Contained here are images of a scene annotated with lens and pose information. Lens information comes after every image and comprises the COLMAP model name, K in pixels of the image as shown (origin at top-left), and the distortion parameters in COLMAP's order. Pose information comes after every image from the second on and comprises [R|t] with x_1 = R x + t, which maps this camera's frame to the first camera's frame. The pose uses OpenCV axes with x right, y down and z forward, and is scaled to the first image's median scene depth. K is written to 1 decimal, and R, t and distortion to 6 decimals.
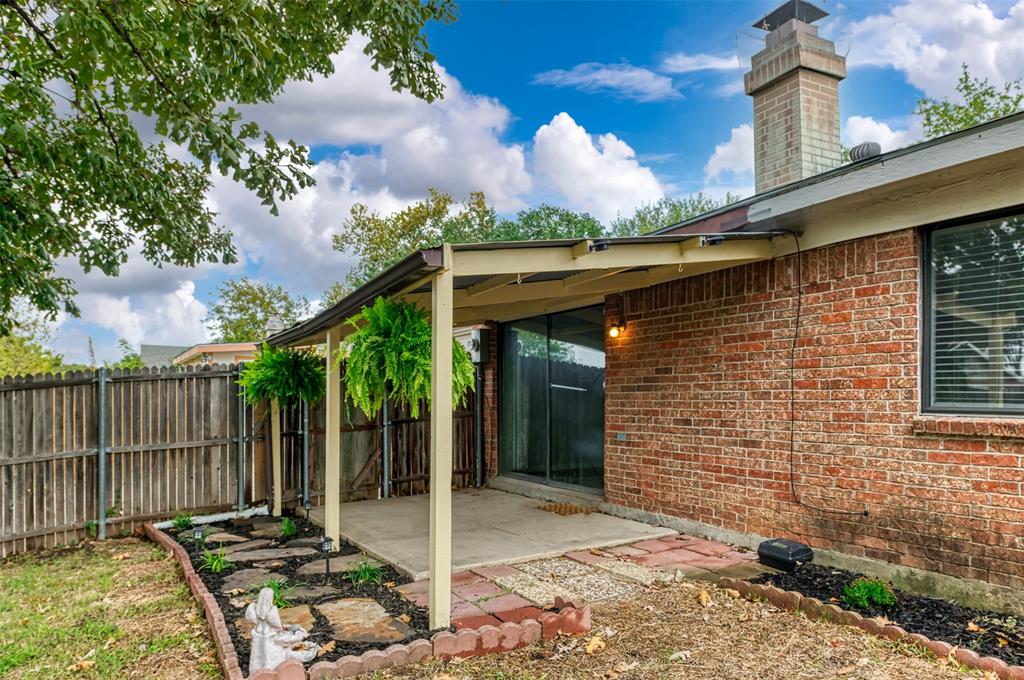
lens RADIAL K [[716.4, 0, 518.3], [0, 716.4, 388.1], [0, 0, 1]] dist [-0.014561, -0.013445]
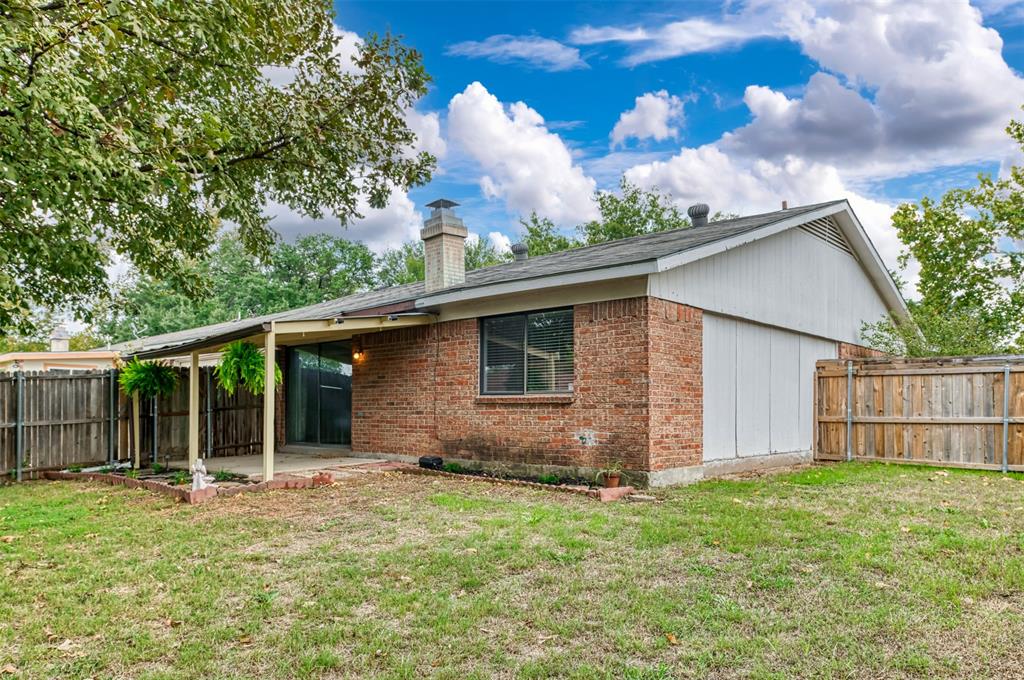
lens RADIAL K [[716.4, 0, 510.8], [0, 716.4, 394.9], [0, 0, 1]] dist [-0.014561, -0.013445]
pose [[0.955880, 0.009222, 0.293613, -0.022466], [-0.006258, 0.999920, -0.011032, 0.036718], [-0.293691, 0.008708, 0.955861, -0.806968]]
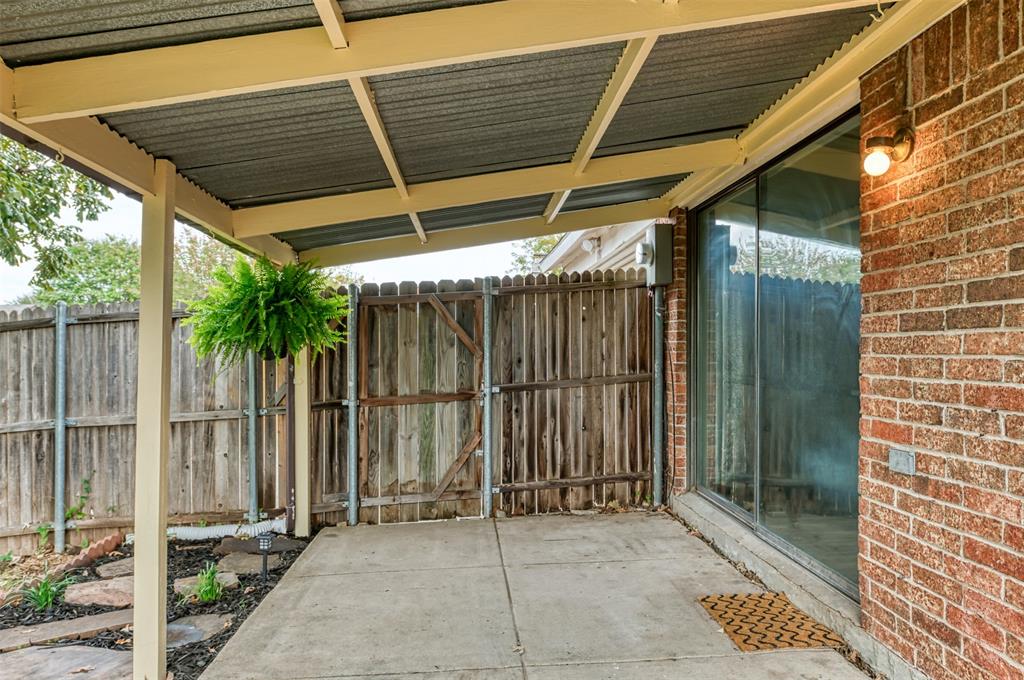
lens RADIAL K [[716.4, 0, 535.1], [0, 716.4, 337.7], [0, 0, 1]] dist [-0.014561, -0.013445]
pose [[0.908271, -0.002784, -0.418372, 0.123496], [0.002099, 0.999996, -0.002096, 0.008363], [0.418376, 0.001026, 0.908273, 0.594707]]
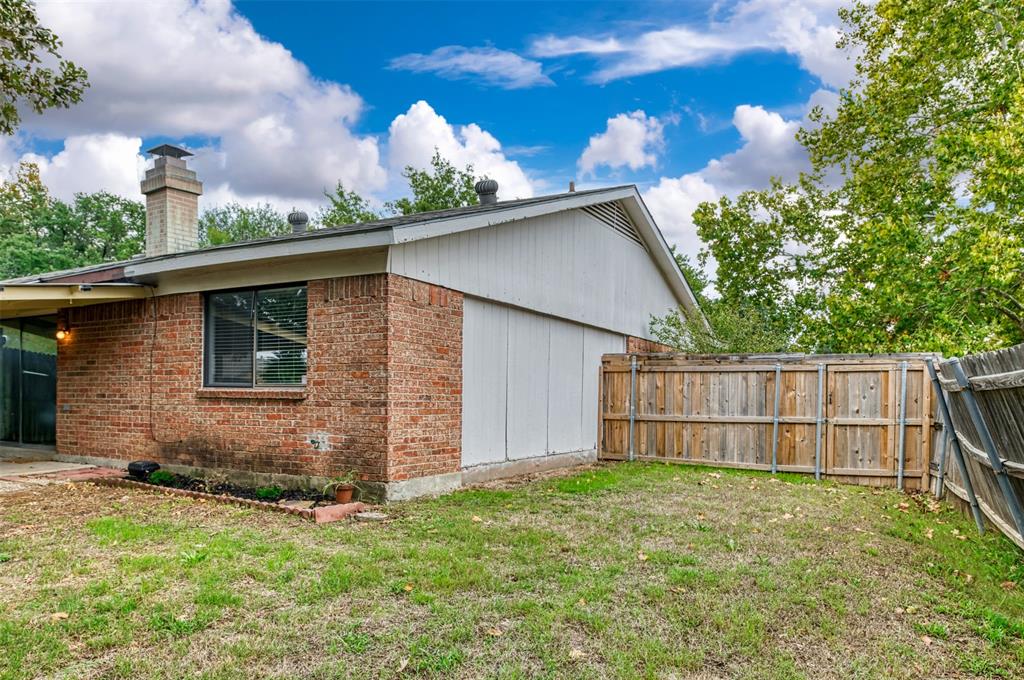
lens RADIAL K [[716.4, 0, 526.5], [0, 716.4, 406.0], [0, 0, 1]] dist [-0.014561, -0.013445]
pose [[0.856066, 0.006239, 0.516829, 0.192332], [-0.018684, 0.999647, 0.018881, 0.020104], [-0.516529, -0.025820, 0.855880, -0.693510]]
